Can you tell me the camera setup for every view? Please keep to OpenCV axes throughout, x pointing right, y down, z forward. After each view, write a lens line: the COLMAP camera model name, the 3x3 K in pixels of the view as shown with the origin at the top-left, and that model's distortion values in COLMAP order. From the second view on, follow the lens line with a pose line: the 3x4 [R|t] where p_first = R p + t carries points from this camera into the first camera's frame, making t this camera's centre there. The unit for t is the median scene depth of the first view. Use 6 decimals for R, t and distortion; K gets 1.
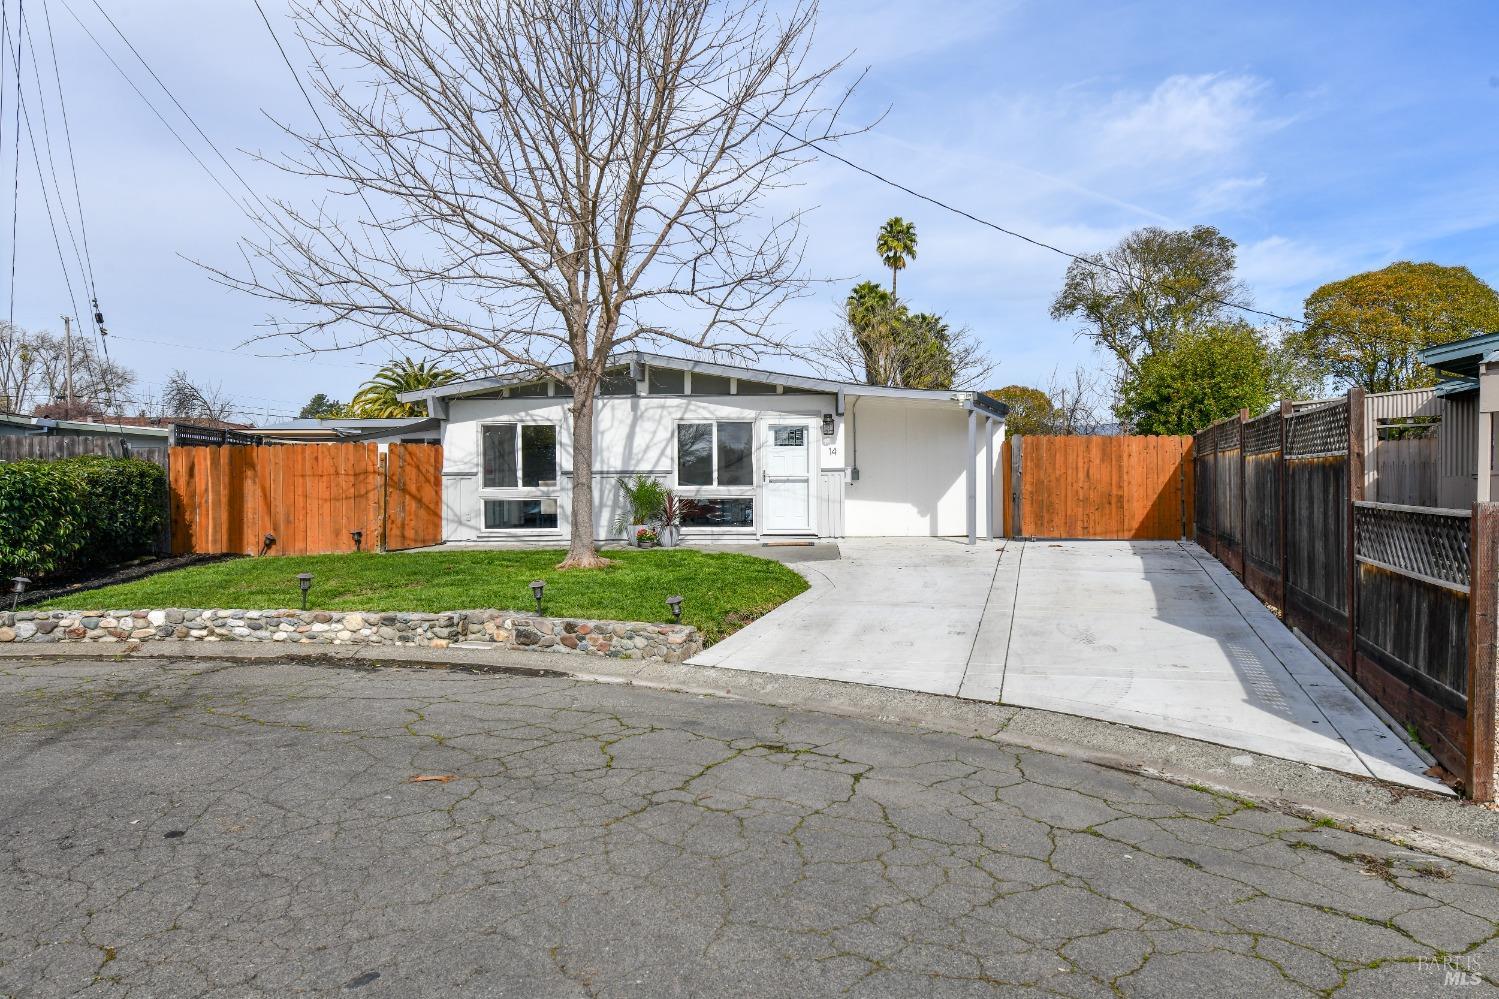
lens RADIAL K [[790.1, 0, 761.0], [0, 790.1, 491.7], [0, 0, 1]] dist [-0.004880, 0.004138]
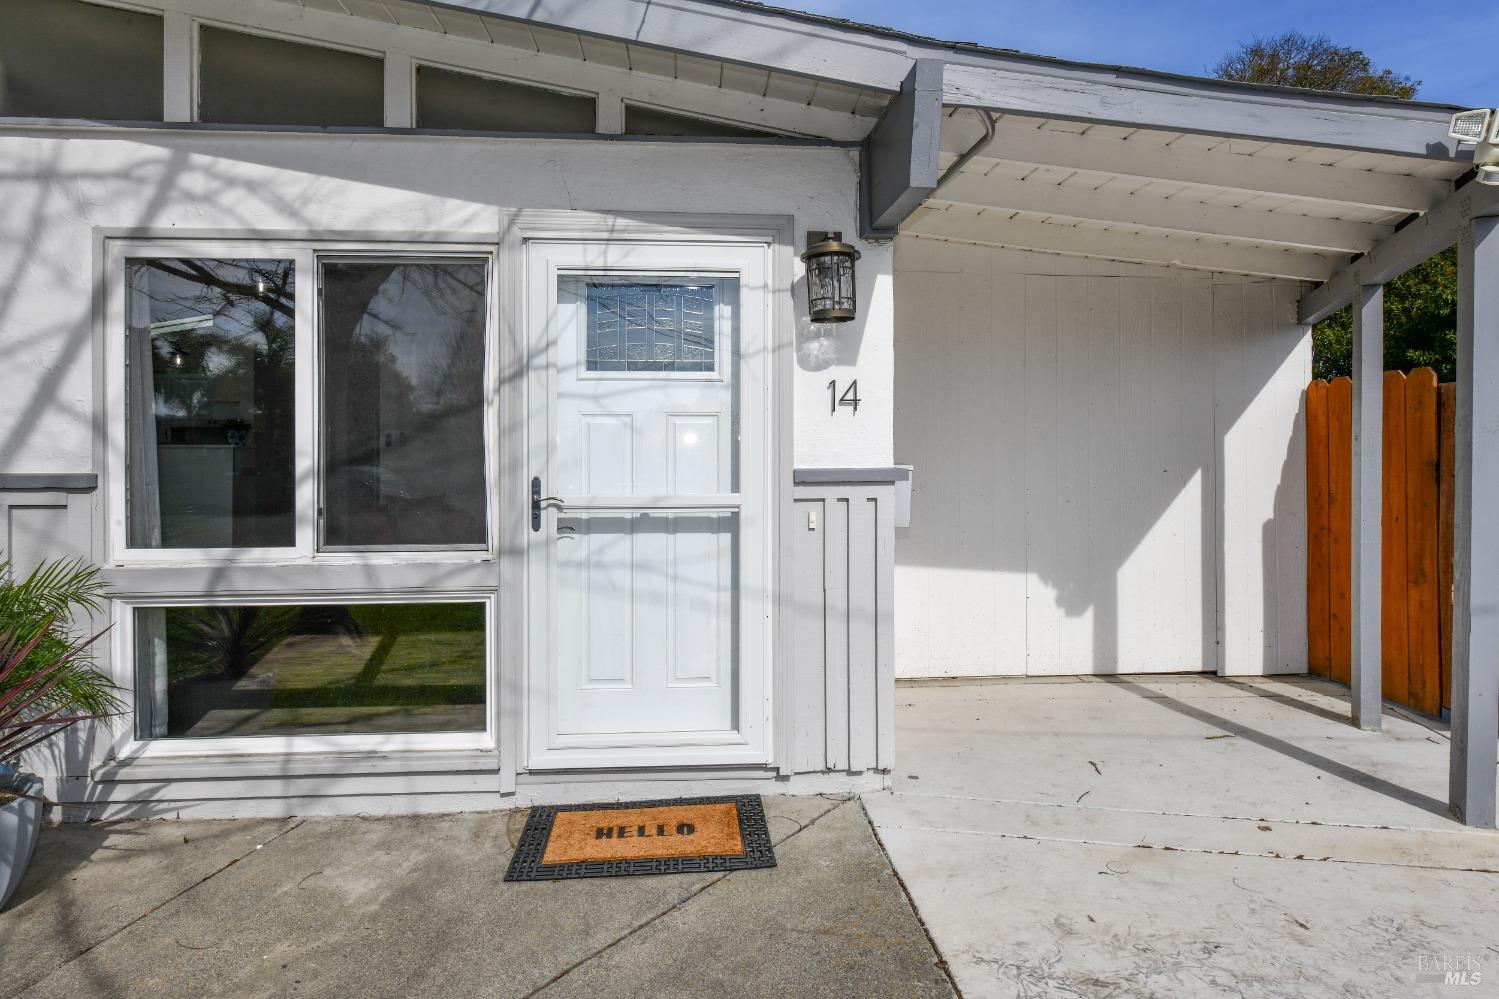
lens RADIAL K [[790.1, 0, 733.1], [0, 790.1, 471.9], [0, 0, 1]] dist [-0.004880, 0.004138]
pose [[0.993333, 0.004055, 0.115205, 0.032992], [-0.004086, 0.999992, 0.000028, -0.028841], [-0.115204, -0.000498, 0.993342, 0.771486]]
